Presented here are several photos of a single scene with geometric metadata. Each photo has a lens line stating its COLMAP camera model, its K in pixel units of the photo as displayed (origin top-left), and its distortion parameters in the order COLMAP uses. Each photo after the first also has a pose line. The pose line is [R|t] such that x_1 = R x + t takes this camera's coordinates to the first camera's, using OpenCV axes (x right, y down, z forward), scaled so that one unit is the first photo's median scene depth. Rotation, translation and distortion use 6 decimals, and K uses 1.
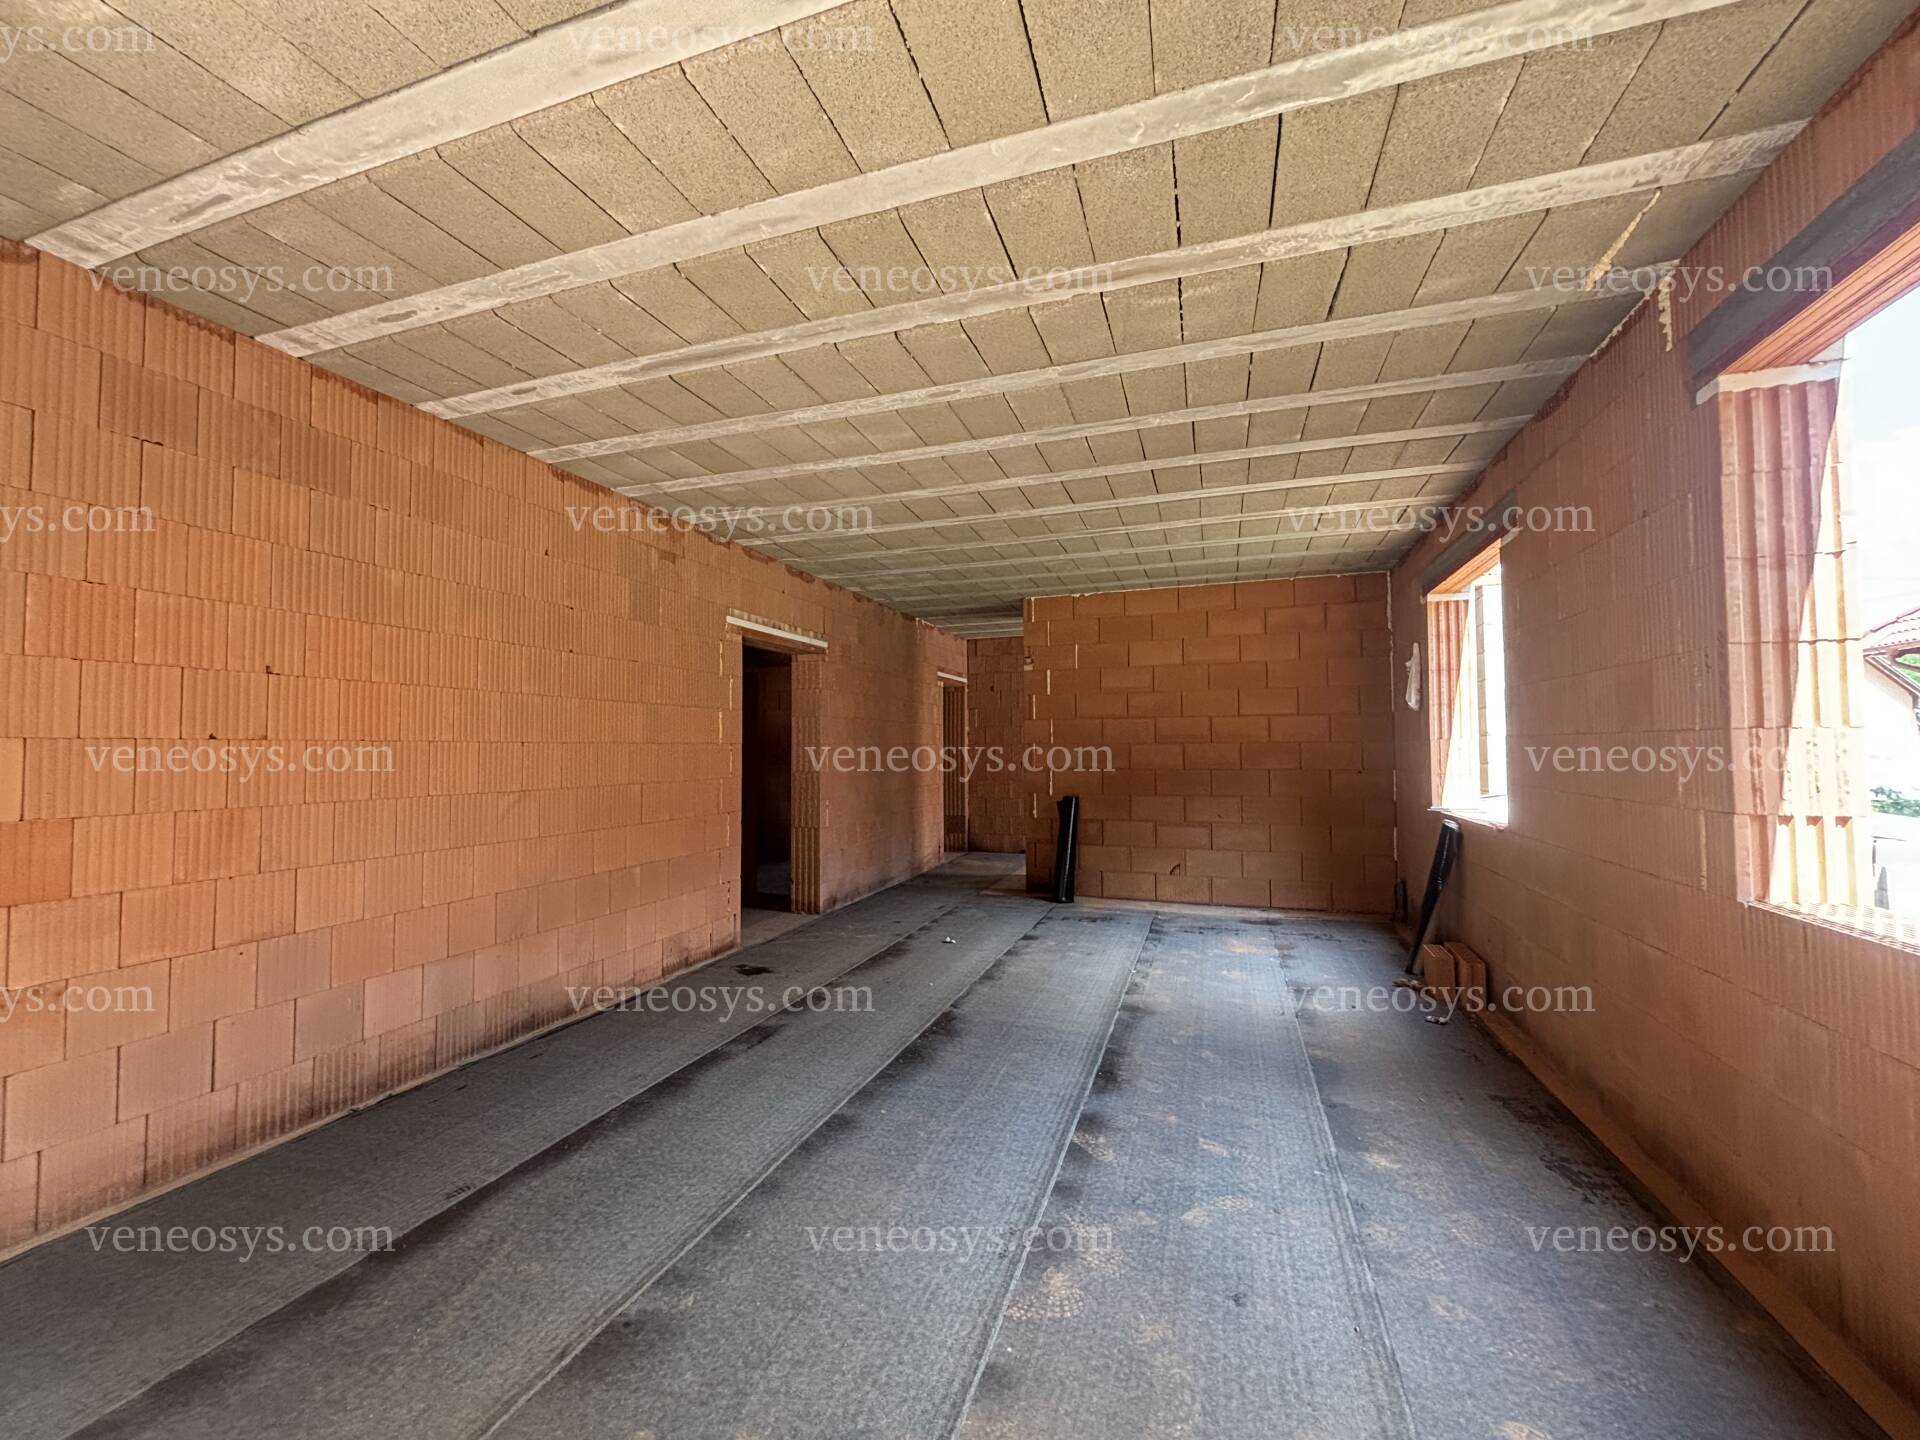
lens RADIAL K [[770.5, 0, 958.0], [0, 770.5, 720.5], [0, 0, 1]] dist [0.000447, -0.000002]
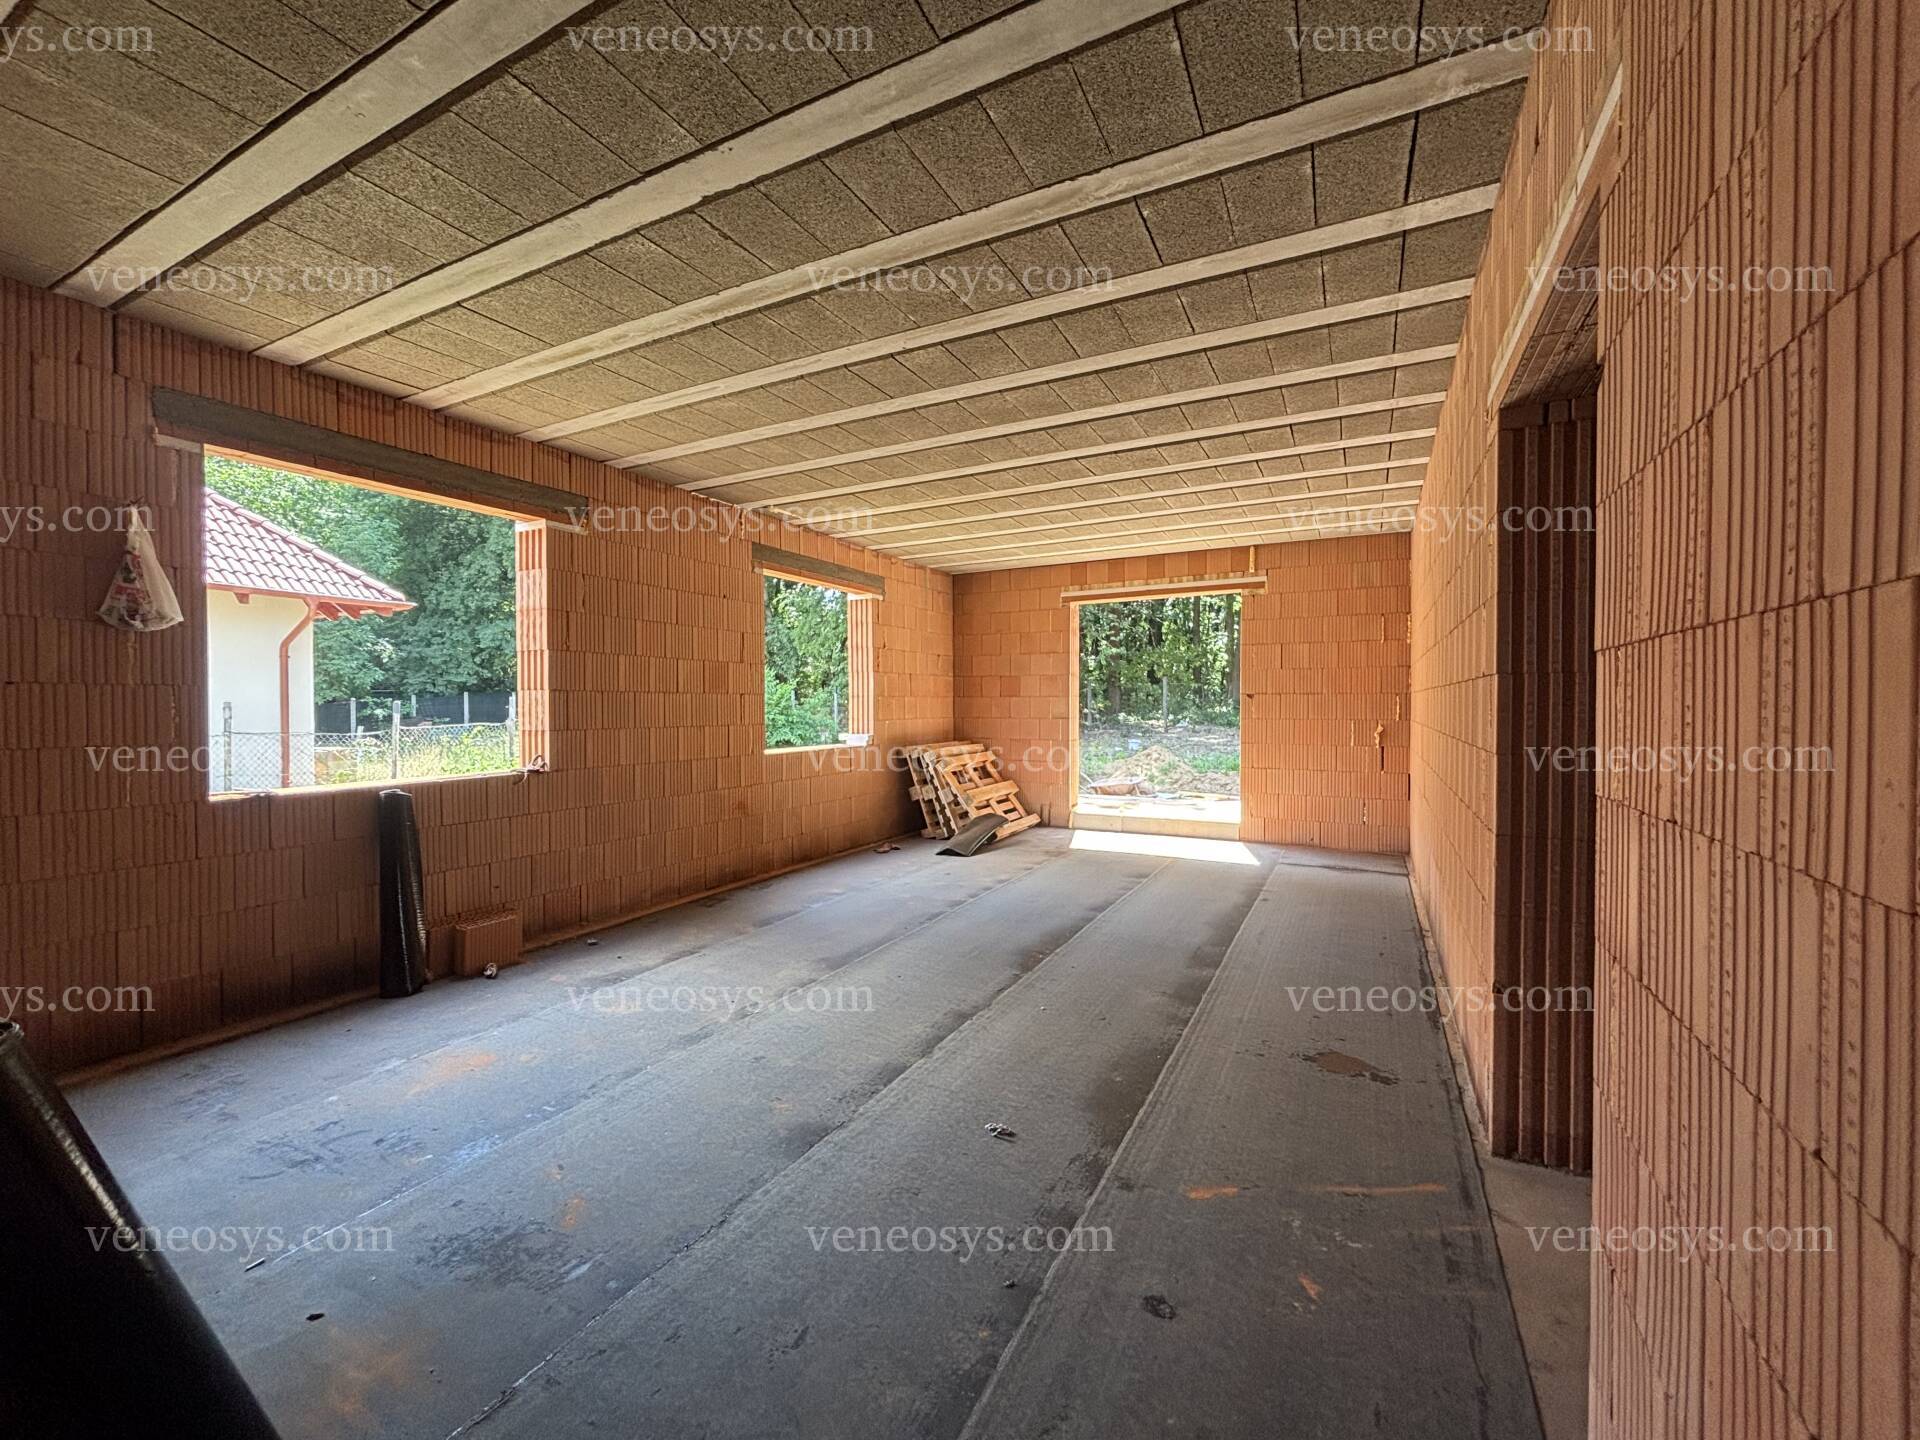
lens RADIAL K [[770.5, 0, 961.0], [0, 770.5, 714.0], [0, 0, 1]] dist [0.000447, -0.000002]
pose [[-0.987896, 0.006025, 0.155001, -0.080947], [0.002147, 0.999681, -0.025174, 0.080604], [-0.155103, -0.024536, -0.987594, 1.899278]]
